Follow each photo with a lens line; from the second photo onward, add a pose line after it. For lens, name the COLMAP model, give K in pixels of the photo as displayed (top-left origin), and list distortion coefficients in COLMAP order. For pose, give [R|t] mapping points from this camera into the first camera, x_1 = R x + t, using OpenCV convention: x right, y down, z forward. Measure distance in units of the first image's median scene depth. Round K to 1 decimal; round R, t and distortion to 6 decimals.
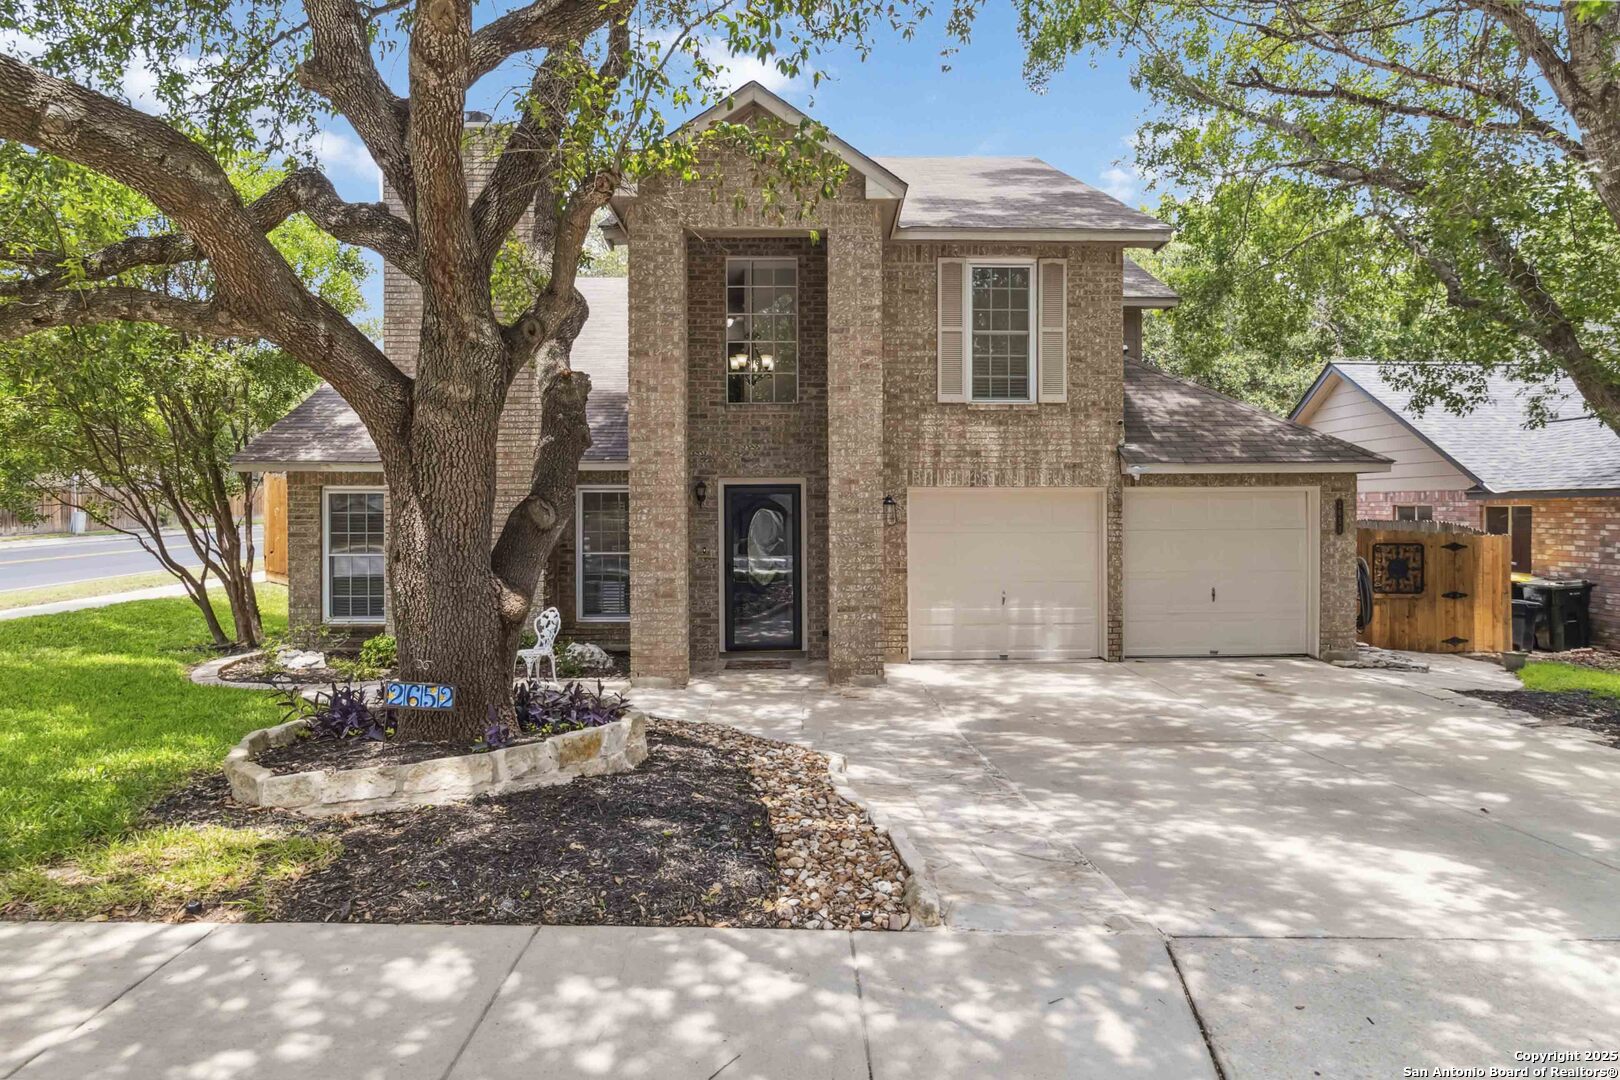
lens RADIAL K [[608.6, 0, 810.5], [0, 608.6, 538.5], [0, 0, 1]] dist [0.001601, 0.000481]
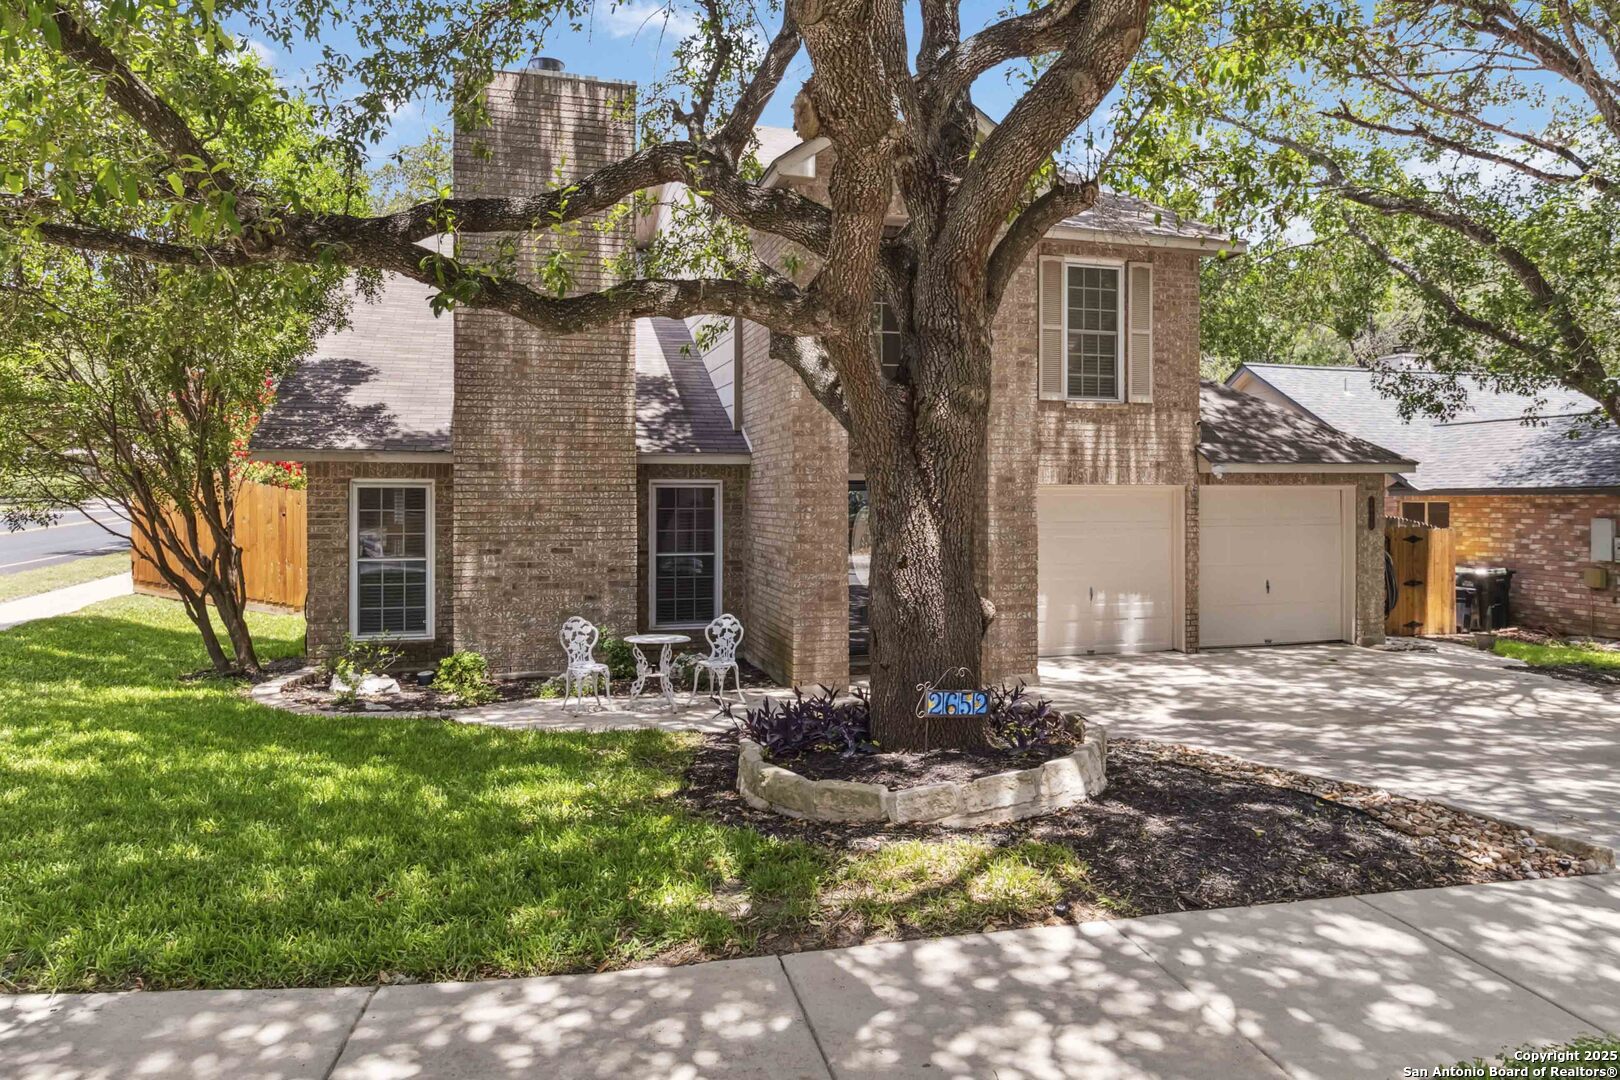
lens RADIAL K [[659.5, 0, 809.5], [0, 659.5, 533.5], [0, 0, 1]] dist [0.003273, -0.000370]
pose [[0.986414, -0.006617, 0.164146, -0.337555], [0.006820, 0.999977, -0.000672, -0.005805], [-0.164137, 0.001782, 0.986436, -0.005726]]
